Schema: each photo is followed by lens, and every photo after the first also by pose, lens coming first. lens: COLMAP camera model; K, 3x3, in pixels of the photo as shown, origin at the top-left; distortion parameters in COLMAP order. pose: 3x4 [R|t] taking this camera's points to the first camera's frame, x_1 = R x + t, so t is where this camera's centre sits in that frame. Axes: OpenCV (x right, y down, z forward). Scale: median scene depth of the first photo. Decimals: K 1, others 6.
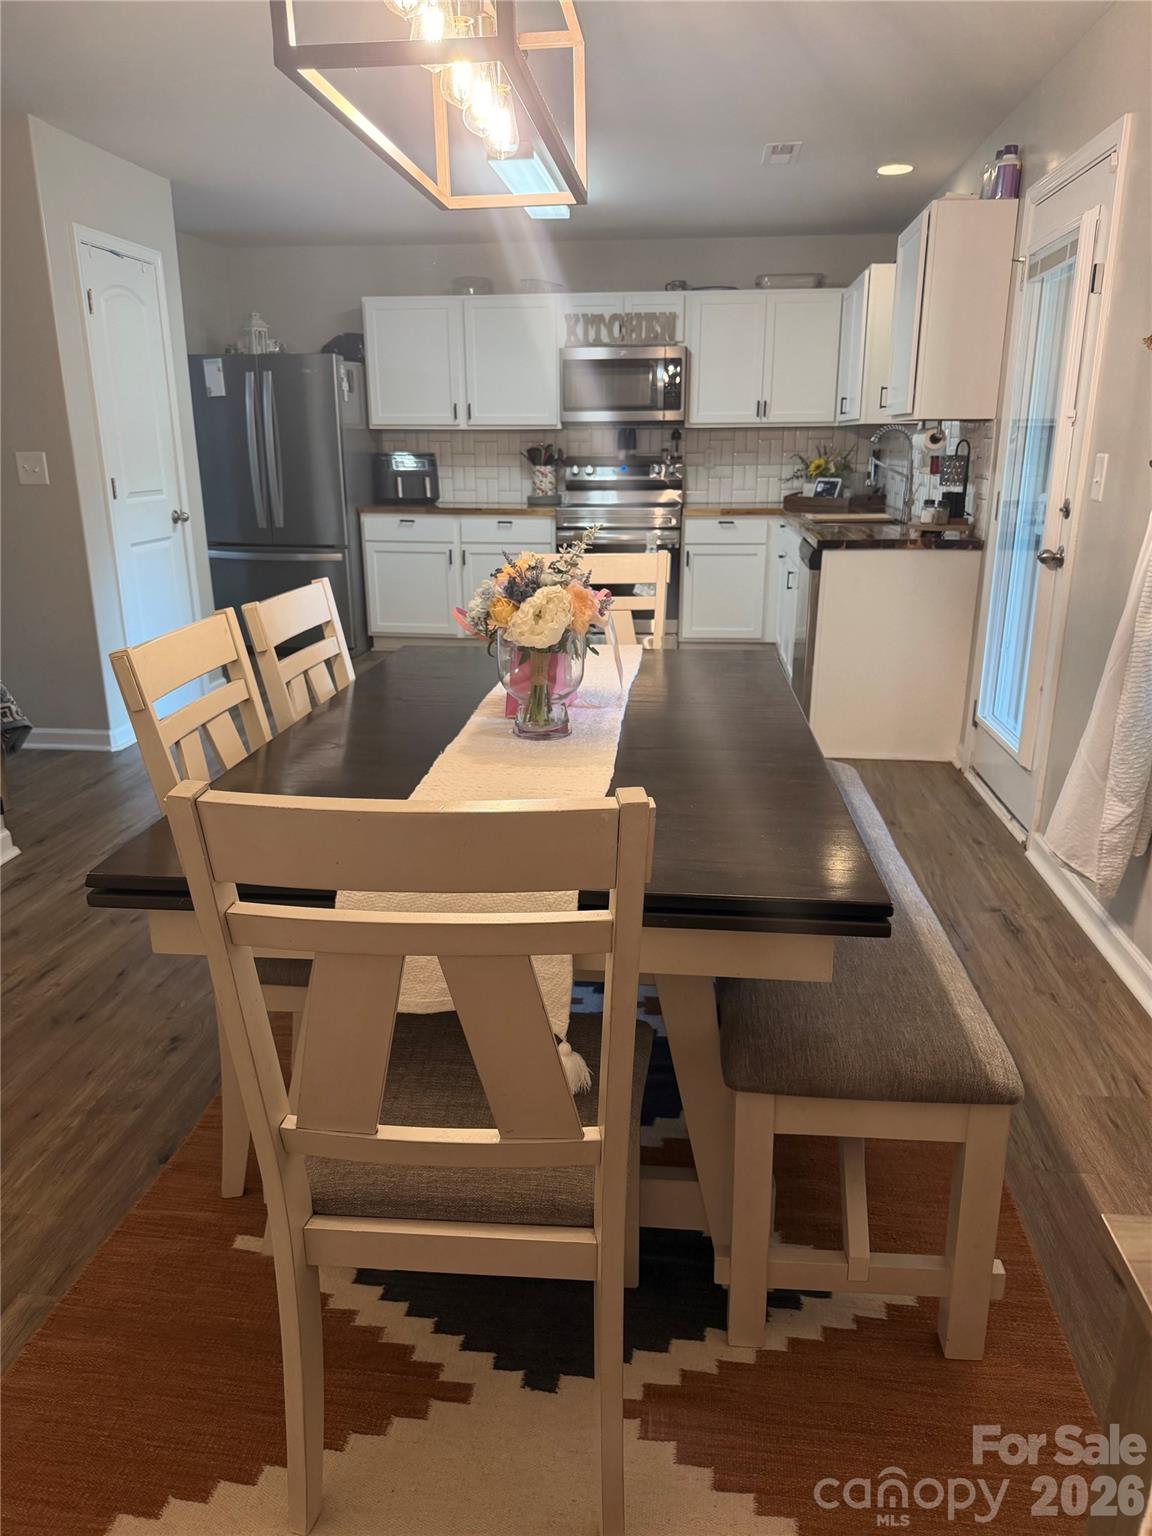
lens RADIAL K [[1076.6, 0, 577.9], [0, 1076.6, 781.3], [0, 0, 1]] dist [0.110799, -0.180347]
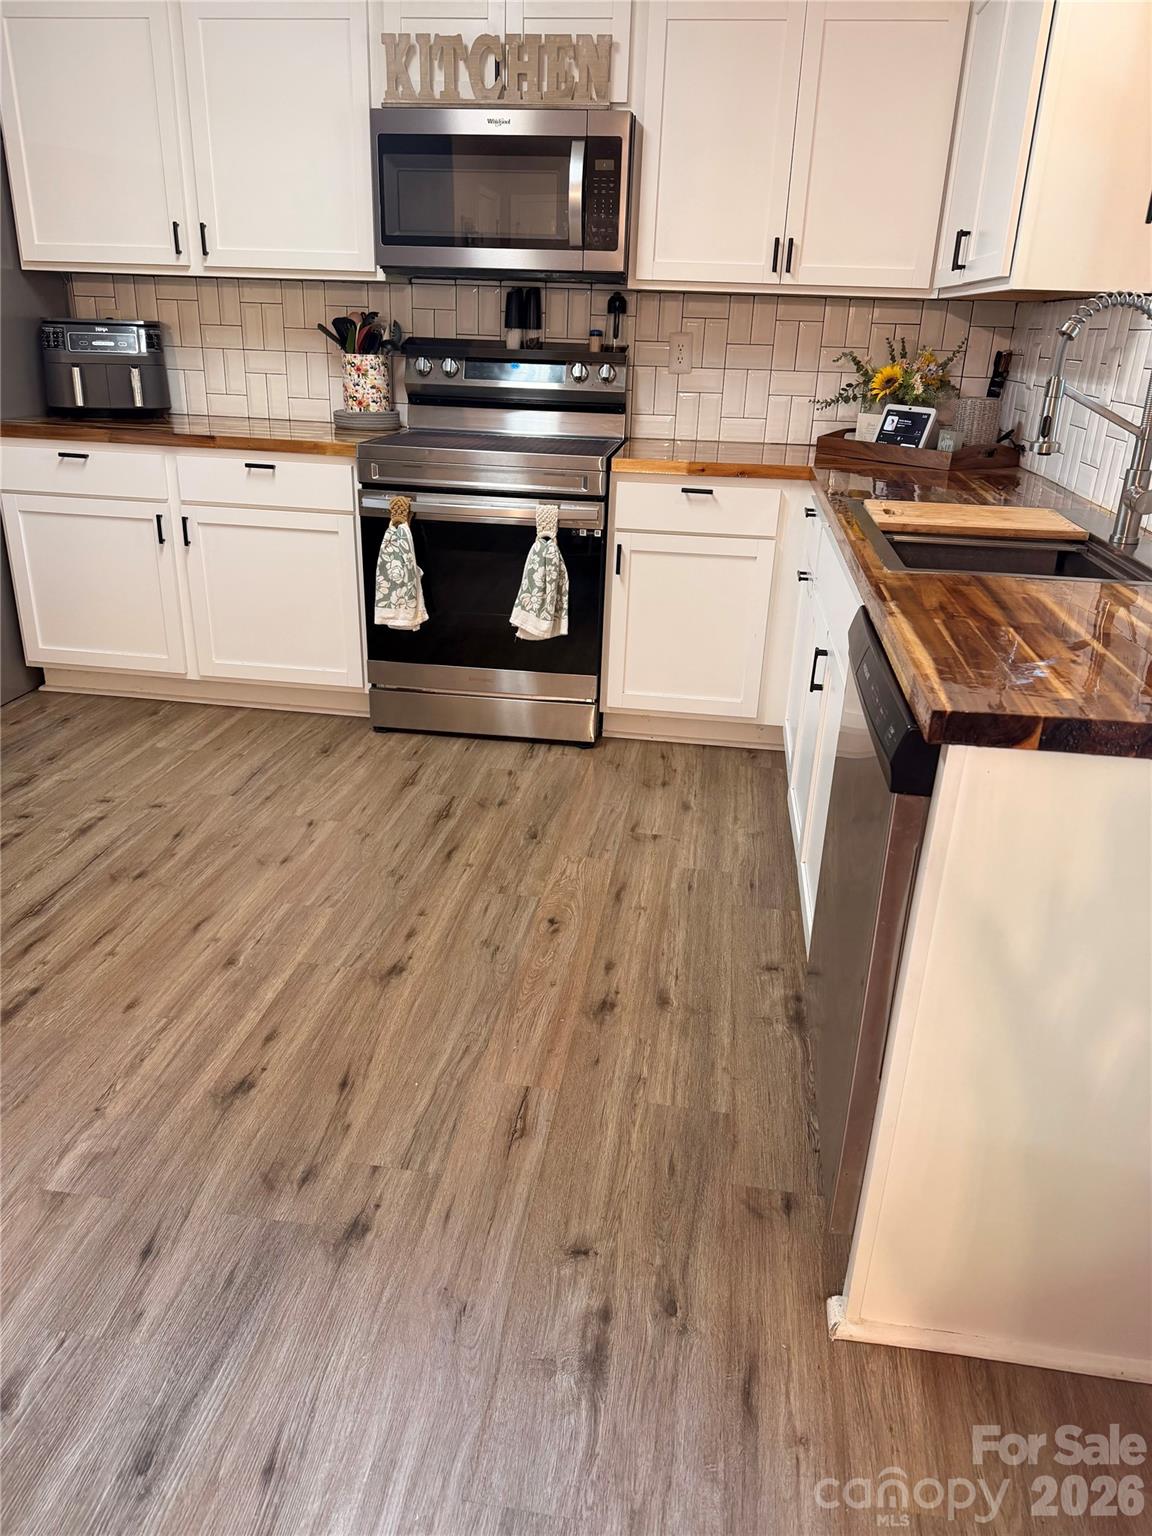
lens RADIAL K [[1060.0, 0, 592.9], [0, 1060.0, 772.2], [0, 0, 1]] dist [0.171699, -0.338607]
pose [[0.999055, 0.043421, -0.001652, 0.092460], [-0.043104, 0.995134, 0.088601, -0.147512], [0.005491, -0.088446, 0.996066, 0.485504]]
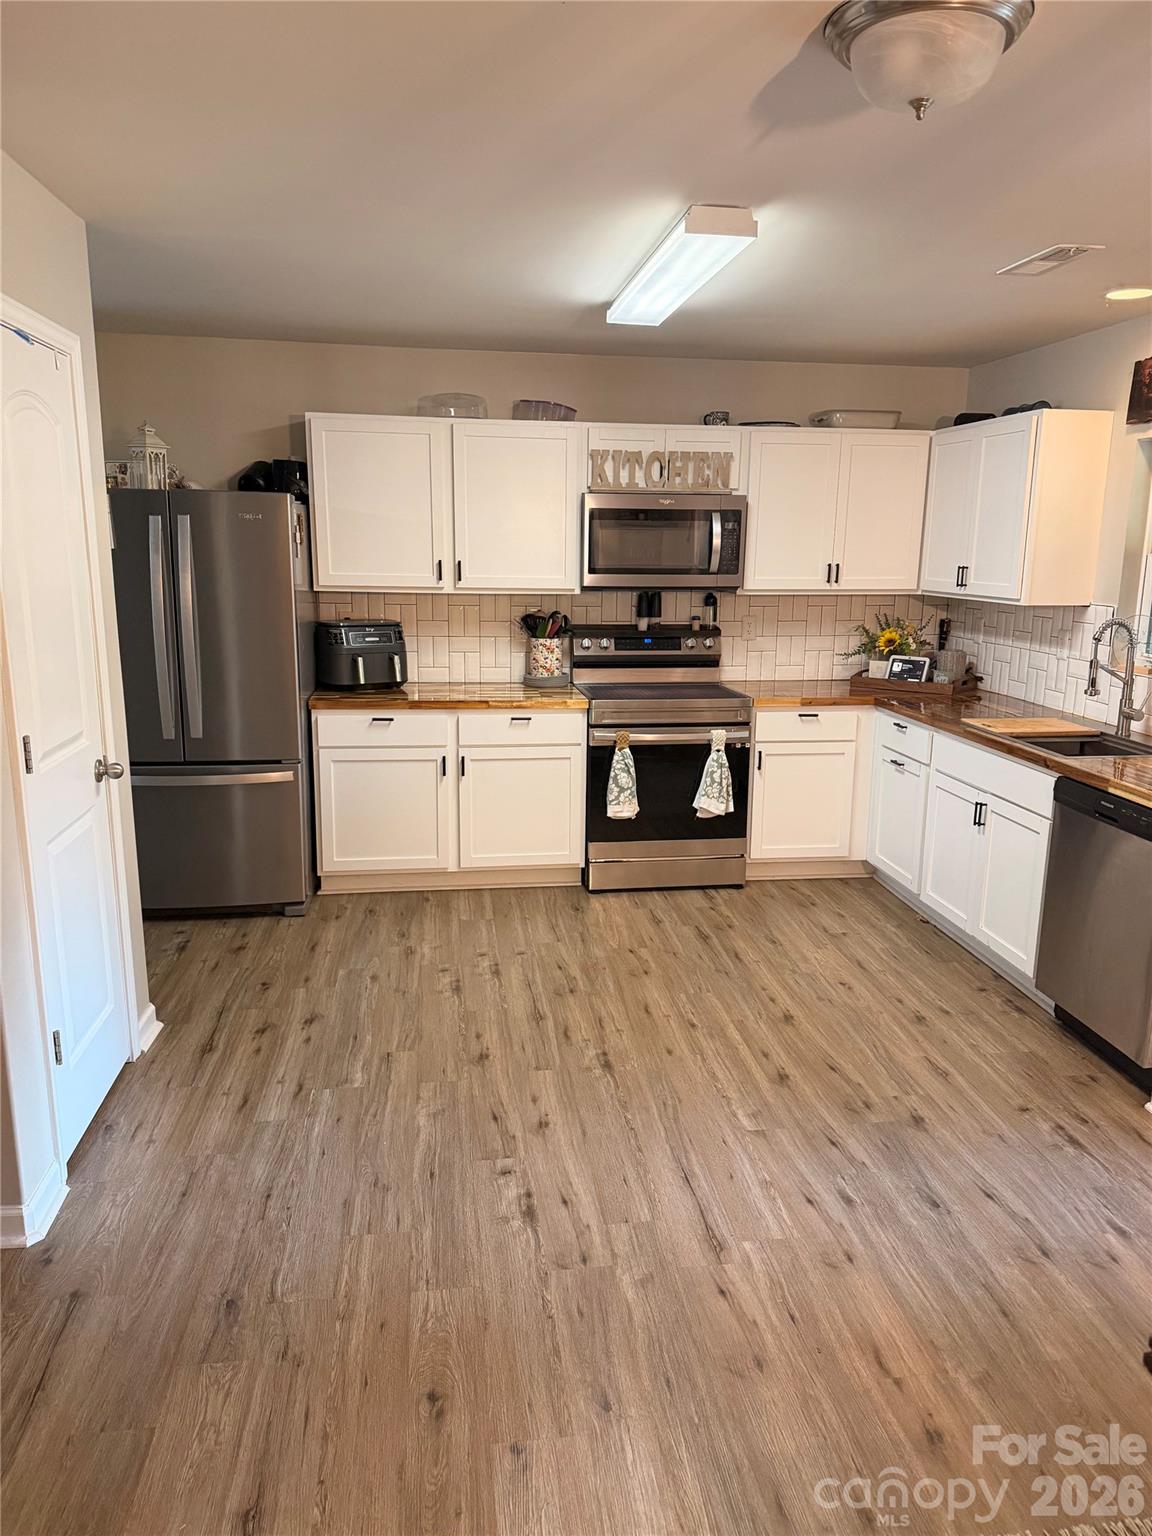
lens RADIAL K [[1060.0, 0, 592.9], [0, 1060.0, 772.2], [0, 0, 1]] dist [0.171699, -0.338607]
pose [[0.965154, -0.035566, 0.259256, -0.206015], [0.058949, 0.994806, -0.082980, -0.138655], [-0.254958, 0.095371, 0.962237, 0.294632]]
